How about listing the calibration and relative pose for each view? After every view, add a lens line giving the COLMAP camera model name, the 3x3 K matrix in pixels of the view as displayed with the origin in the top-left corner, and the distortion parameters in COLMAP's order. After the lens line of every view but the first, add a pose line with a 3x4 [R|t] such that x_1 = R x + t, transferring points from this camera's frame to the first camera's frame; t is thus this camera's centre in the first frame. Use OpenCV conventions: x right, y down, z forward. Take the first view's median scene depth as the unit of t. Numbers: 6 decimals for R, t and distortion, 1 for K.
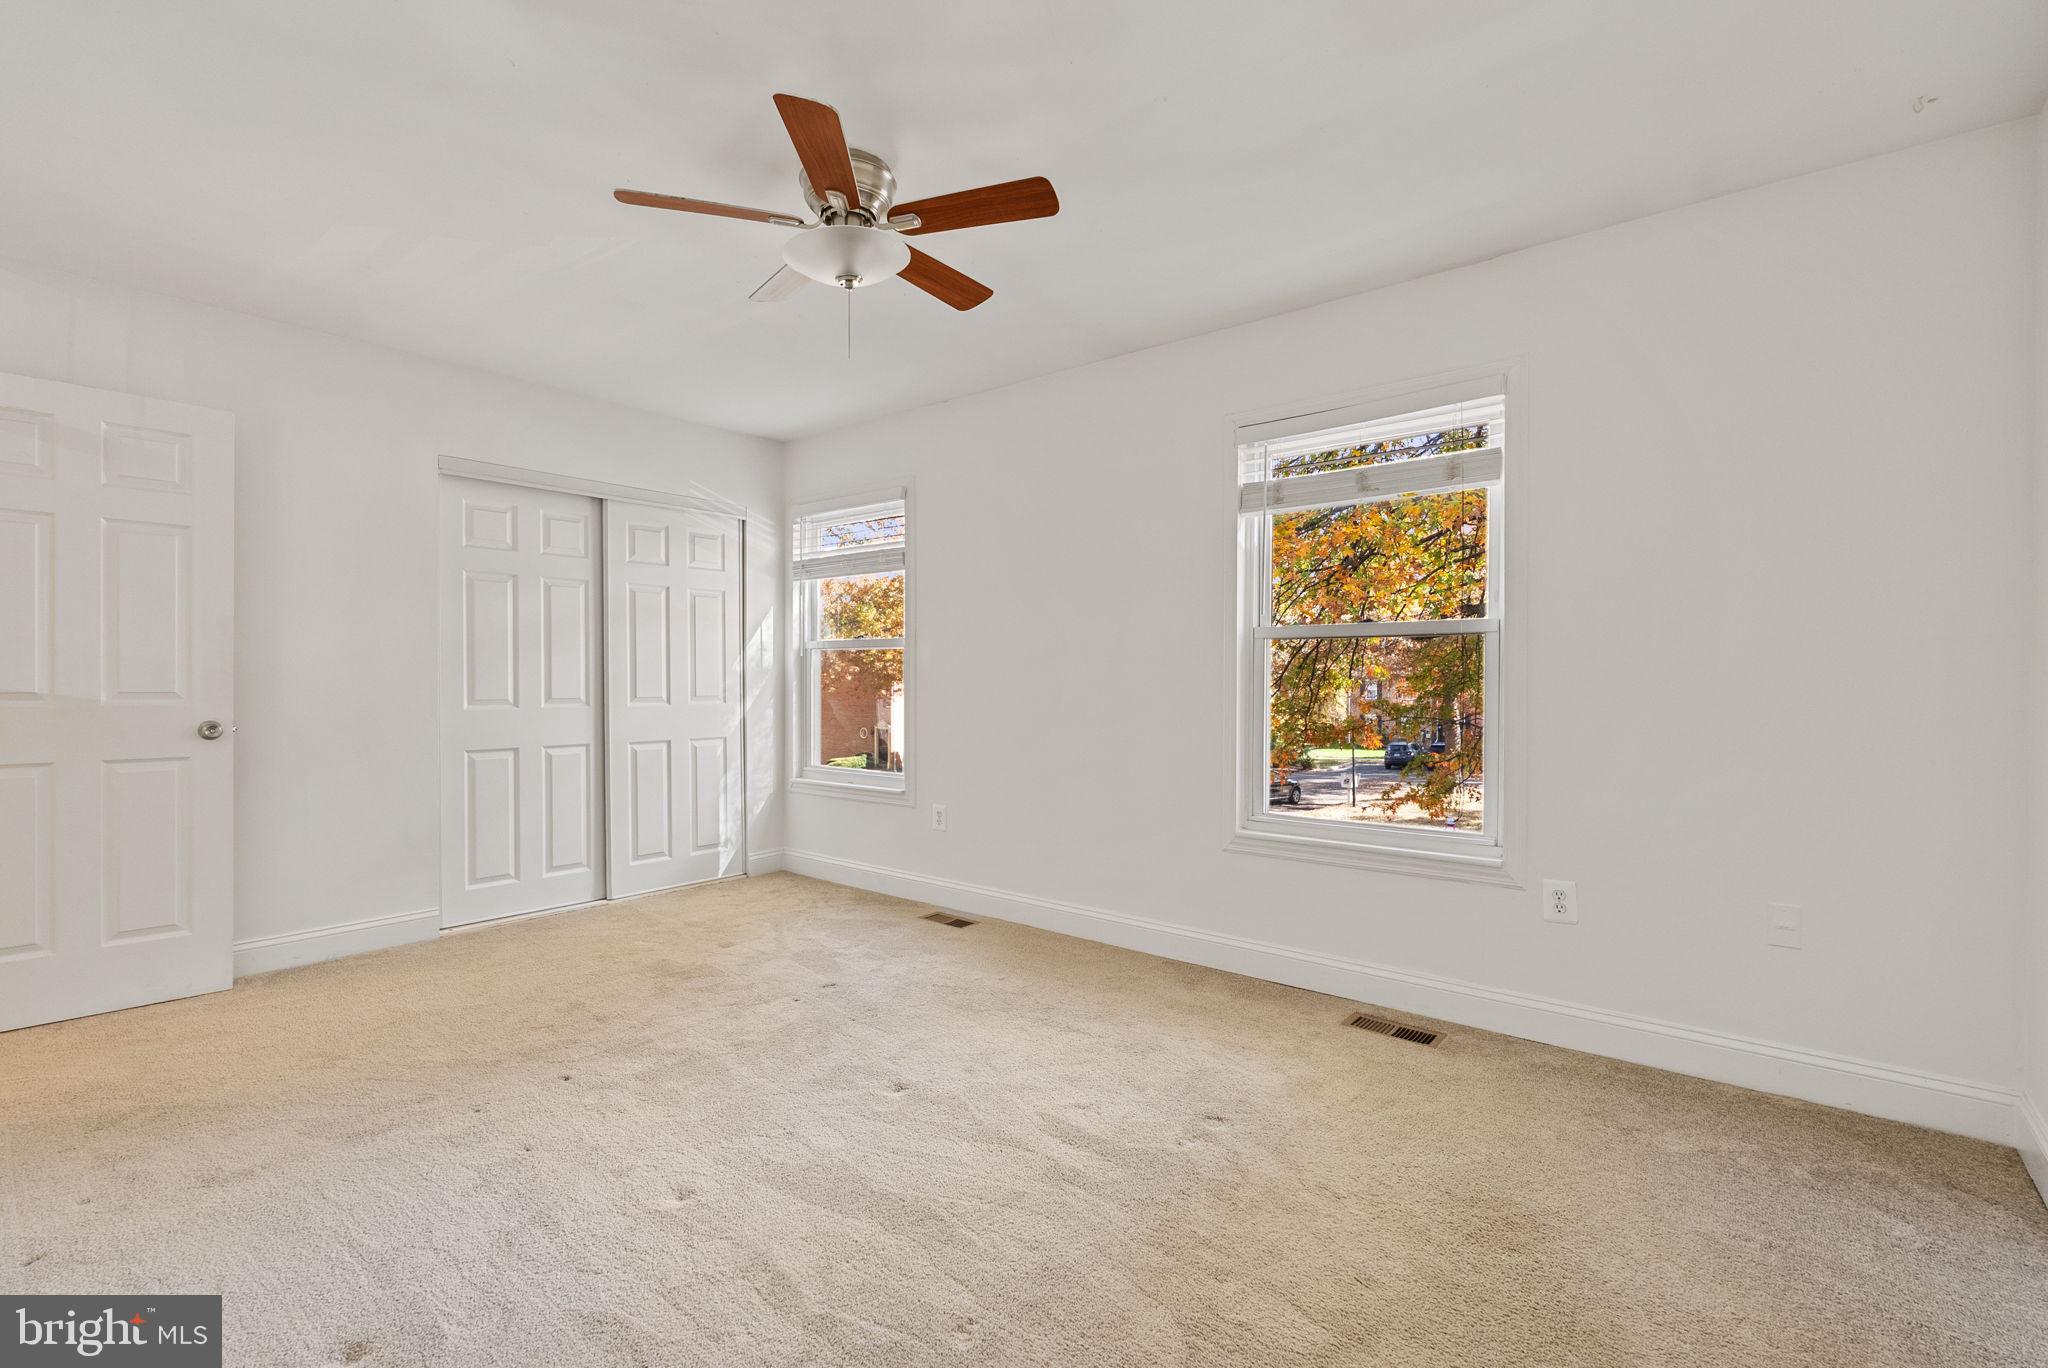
lens RADIAL K [[918.2, 0, 1023.8], [0, 918.2, 682.6], [0, 0, 1]] dist [-0.004085, -0.000268]
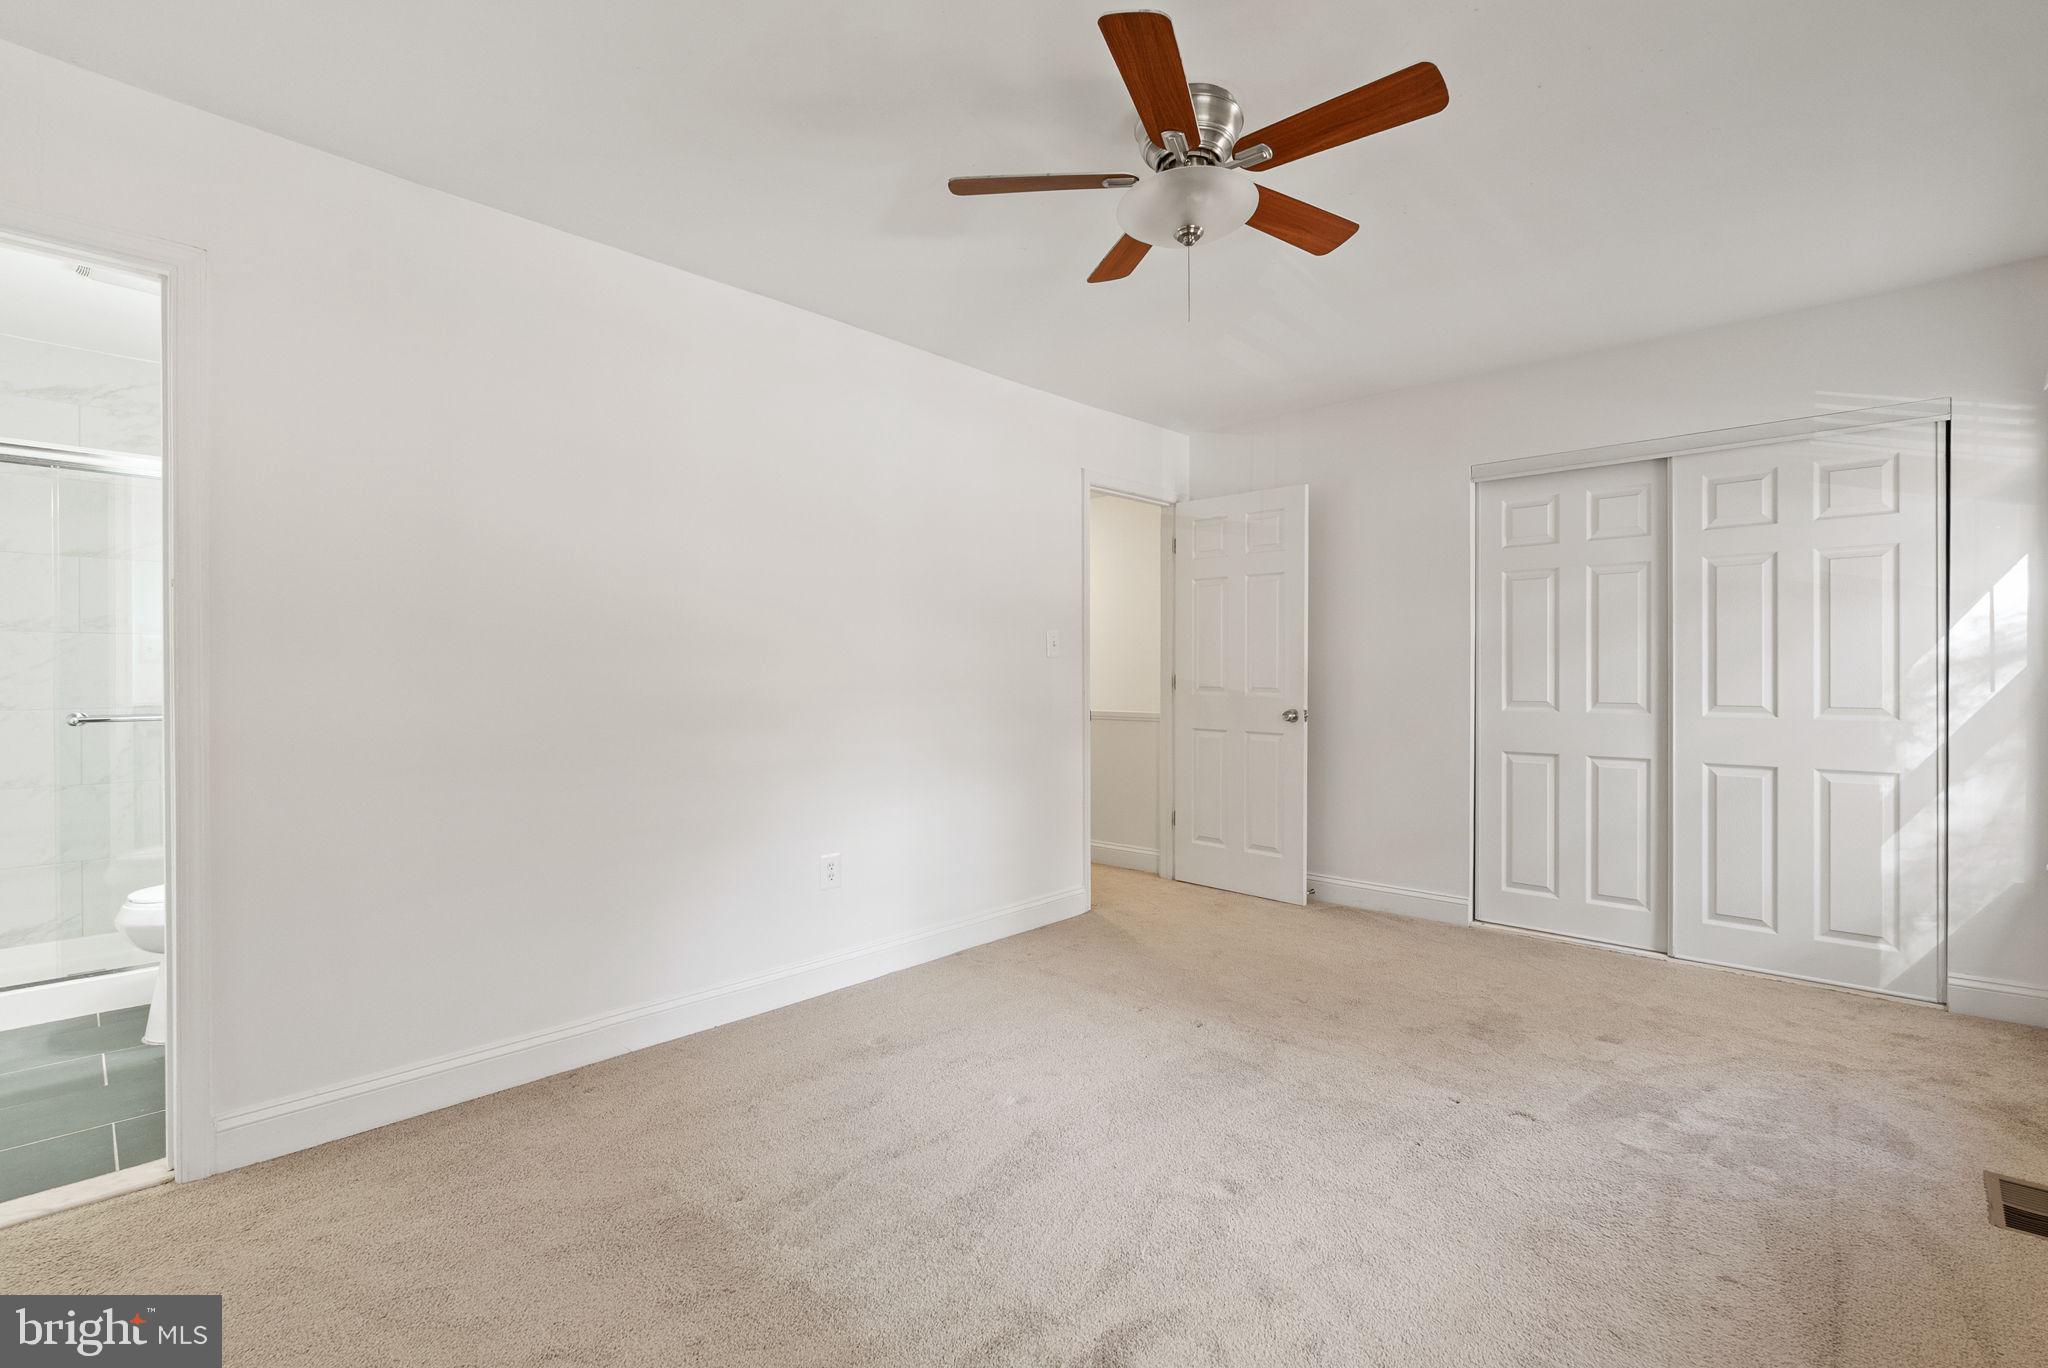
lens RADIAL K [[918.2, 0, 1028.3], [0, 918.2, 678.3], [0, 0, 1]] dist [-0.004085, -0.000268]
pose [[-0.069789, 0.004173, -0.997553, 0.389580], [-0.006622, 0.999967, 0.004646, -0.006262], [0.997540, 0.006930, -0.069759, 0.500379]]
